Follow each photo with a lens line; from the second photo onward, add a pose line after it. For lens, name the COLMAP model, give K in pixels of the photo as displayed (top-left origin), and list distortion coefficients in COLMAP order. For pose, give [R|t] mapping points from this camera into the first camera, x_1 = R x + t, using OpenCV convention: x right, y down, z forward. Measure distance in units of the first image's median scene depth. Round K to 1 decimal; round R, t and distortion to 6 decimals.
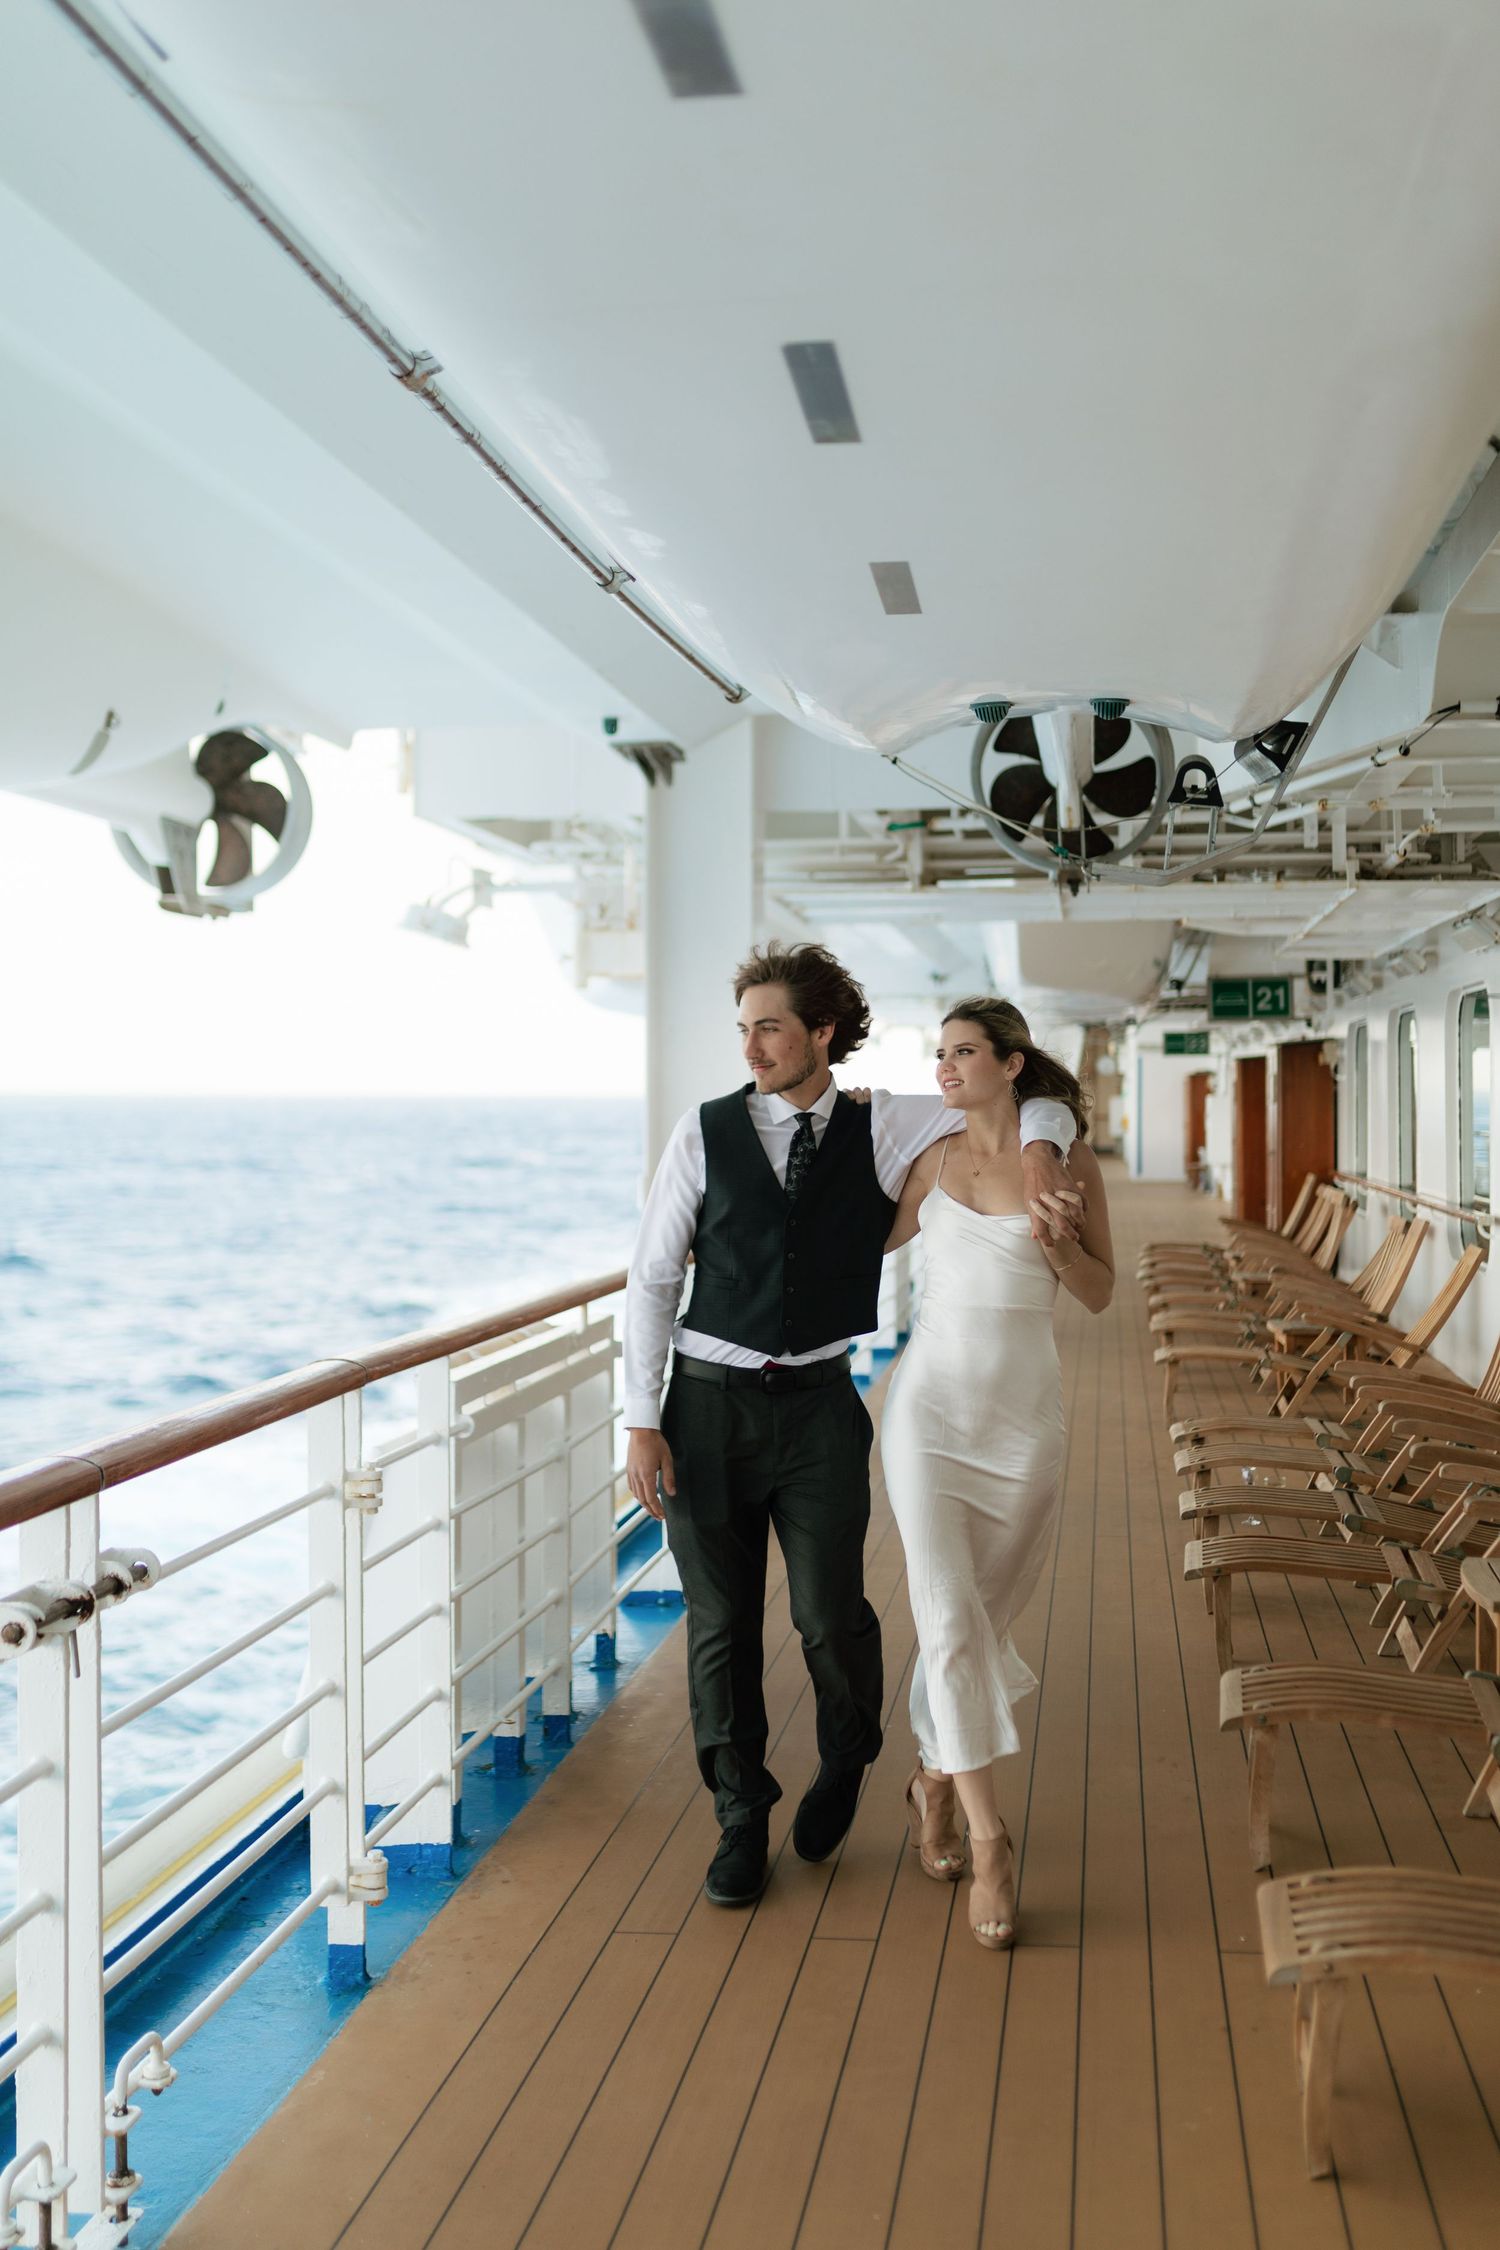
lens RADIAL K [[2520.2, 0, 750.0], [0, 2520.2, 1125.0], [0, 0, 1]] dist [0.206315, 0.000546]
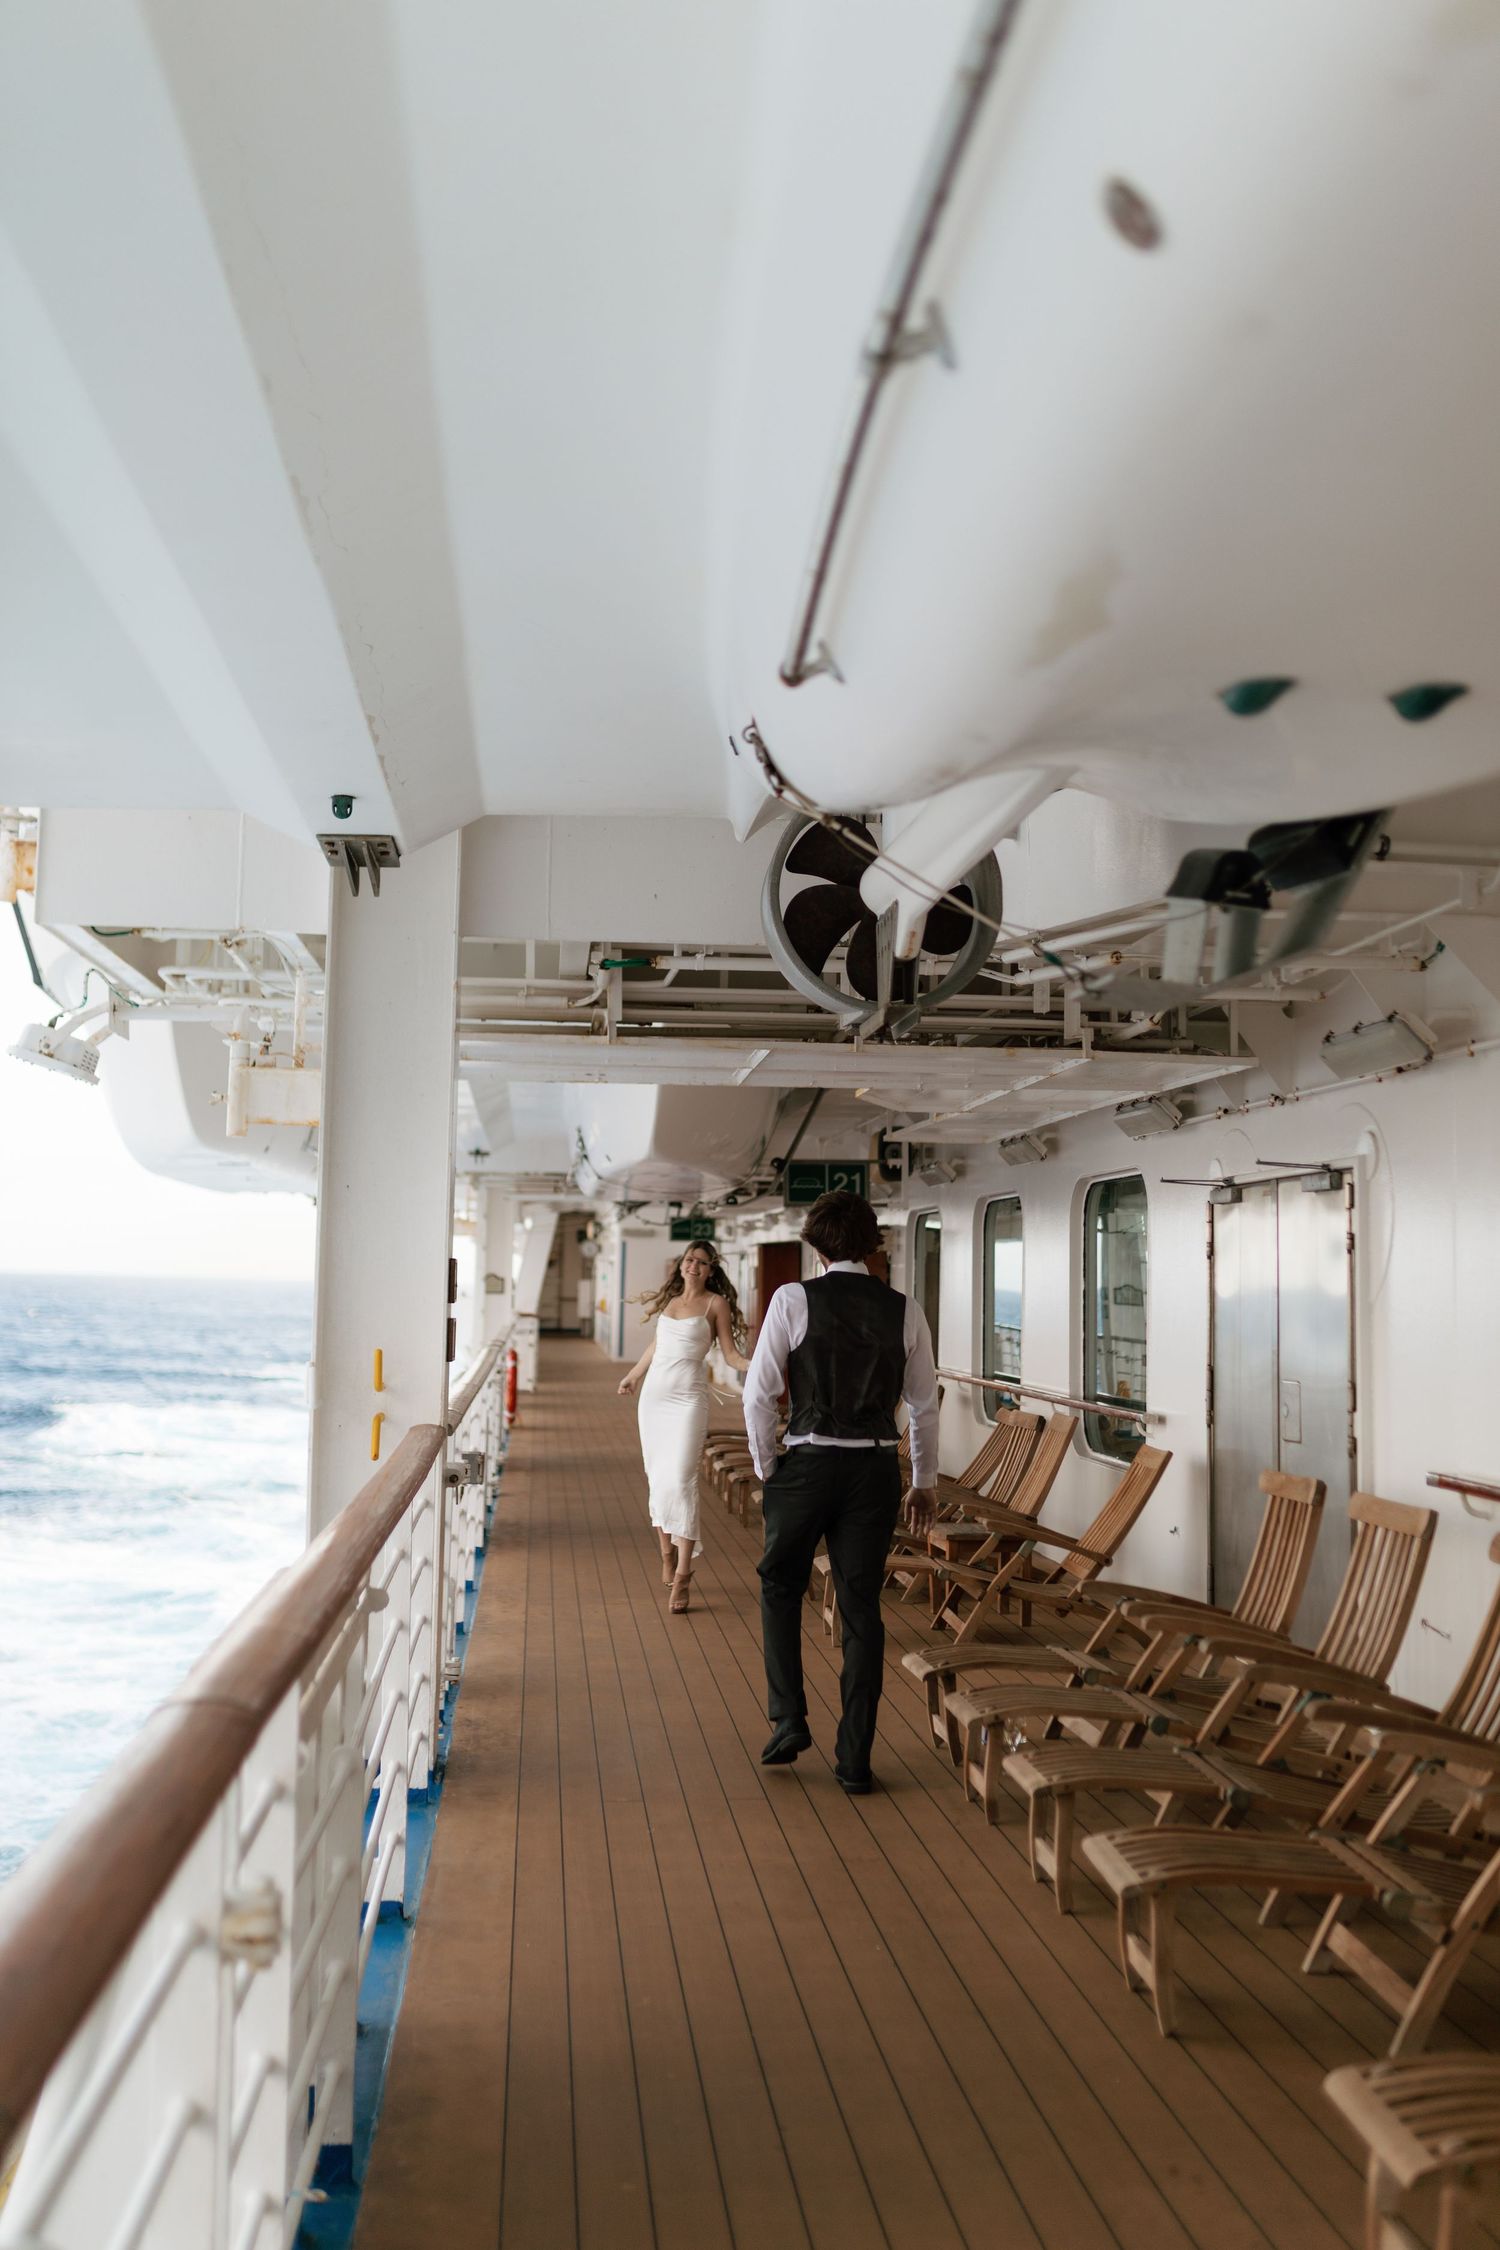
lens RADIAL K [[2413.0, 0, 747.7], [0, 2413.0, 1222.8], [0, 0, 1]] dist [0.178926, 0.002979]
pose [[0.974306, 0.023131, 0.224039, -0.075419], [-0.015487, 0.999238, -0.035818, -0.000875], [-0.224697, 0.031428, 0.973922, 0.179405]]
